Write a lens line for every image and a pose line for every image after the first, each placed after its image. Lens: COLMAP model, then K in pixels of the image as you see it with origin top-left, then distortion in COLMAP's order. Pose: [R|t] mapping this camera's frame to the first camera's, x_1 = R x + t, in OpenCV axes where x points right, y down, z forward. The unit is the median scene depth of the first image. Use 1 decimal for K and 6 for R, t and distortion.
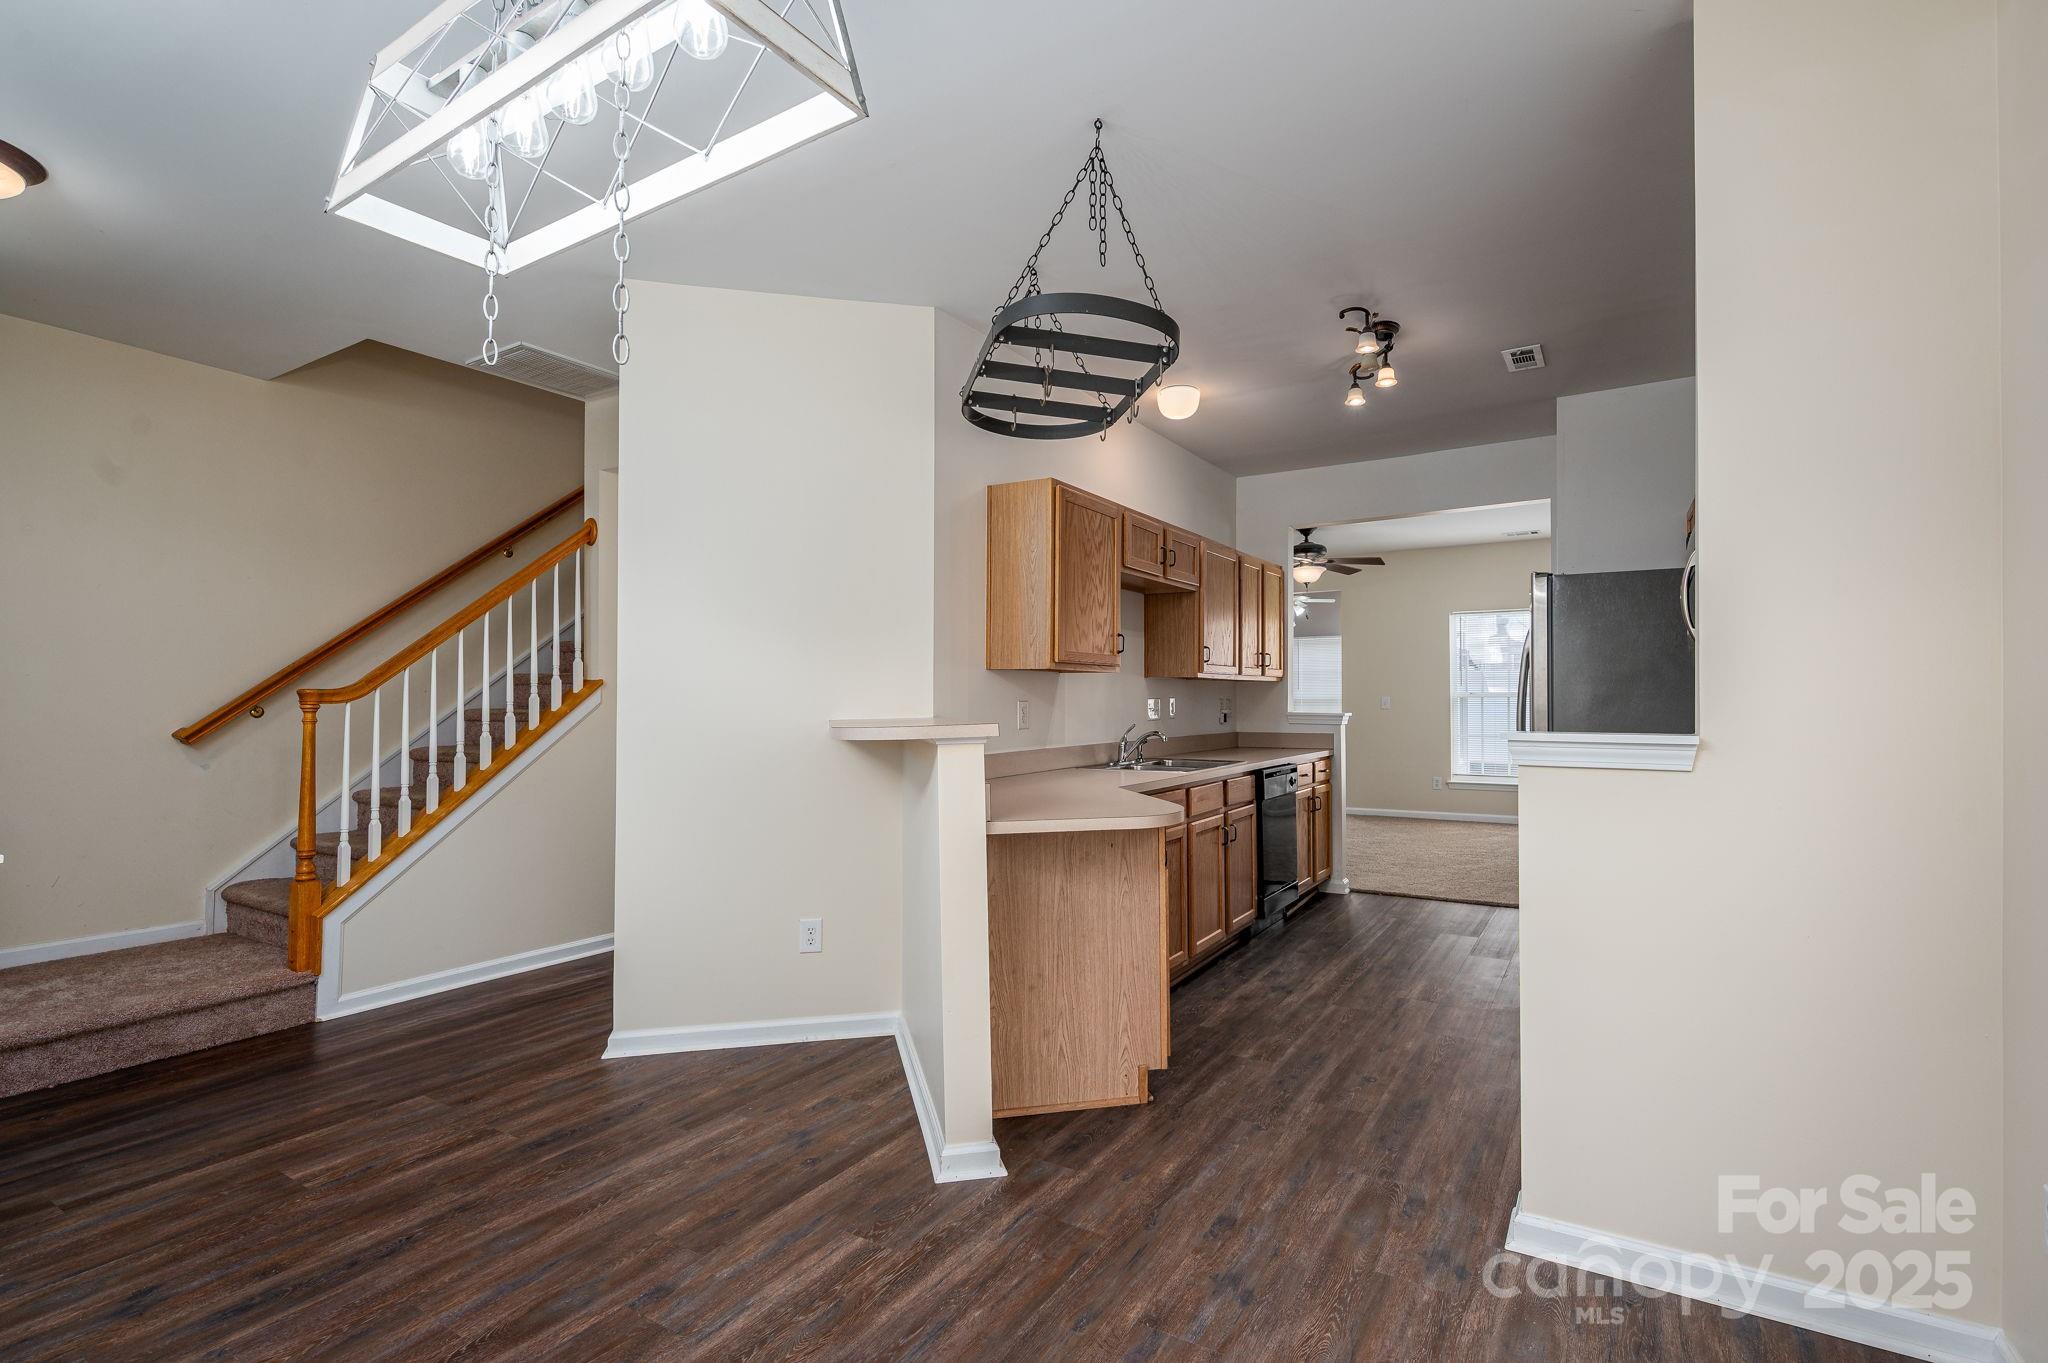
lens RADIAL K [[983.2, 0, 948.6], [0, 983.2, 679.5], [0, 0, 1]] dist [-0.000068, 0.000055]
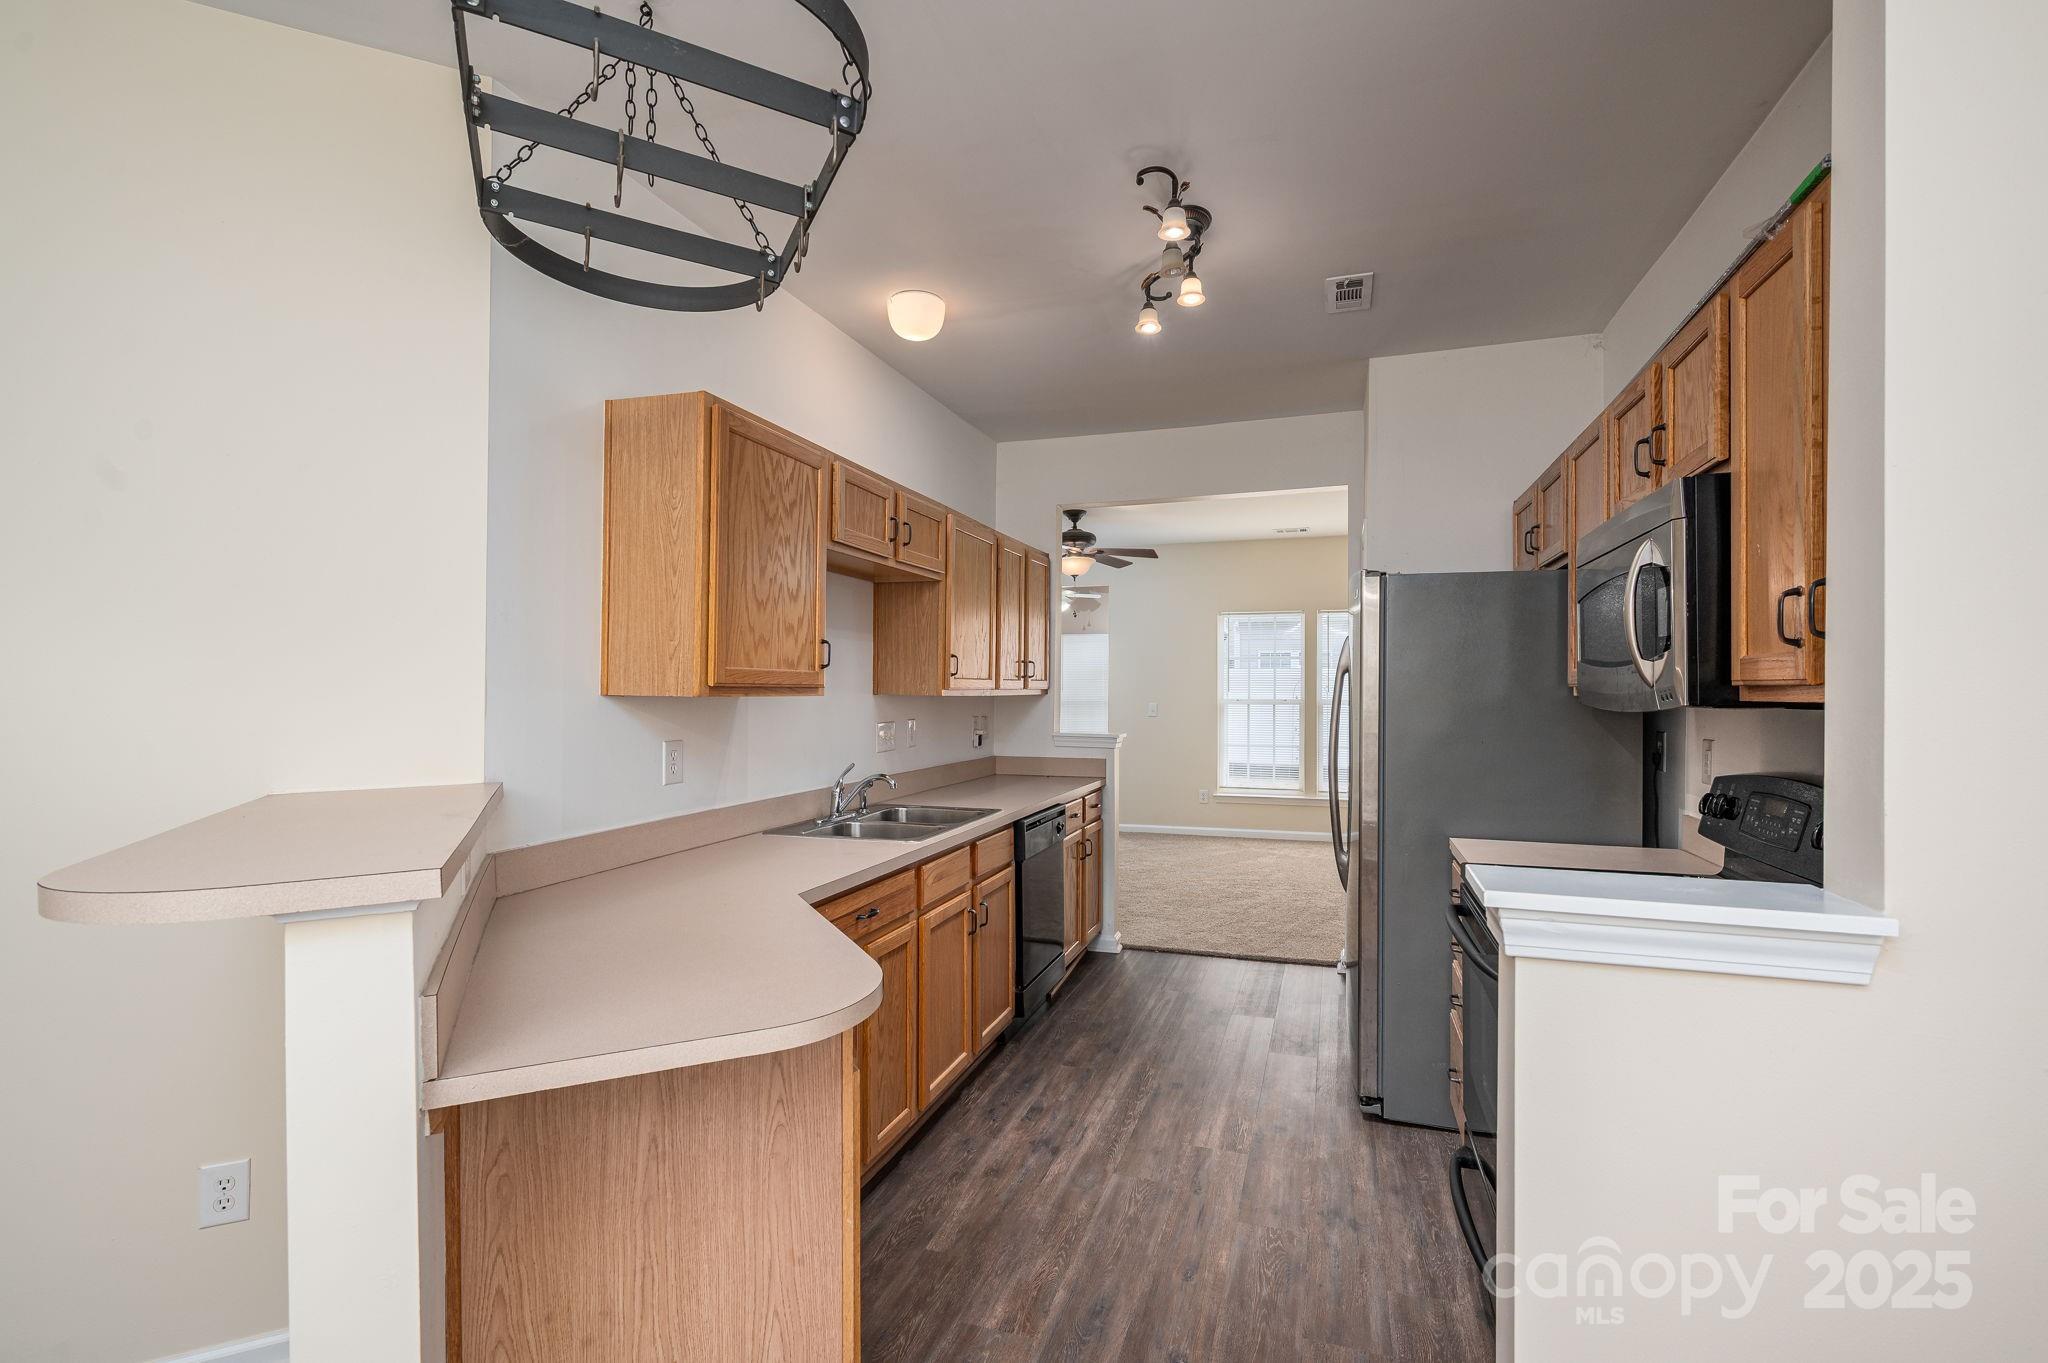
lens RADIAL K [[1001.5, 0, 979.8], [0, 1001.5, 685.1], [0, 0, 1]] dist [-0.002852, -0.000164]
pose [[0.965609, 0.004638, 0.259958, 0.092330], [-0.008991, 0.999839, 0.015555, -0.025228], [-0.259844, -0.017358, 0.965495, 0.284823]]
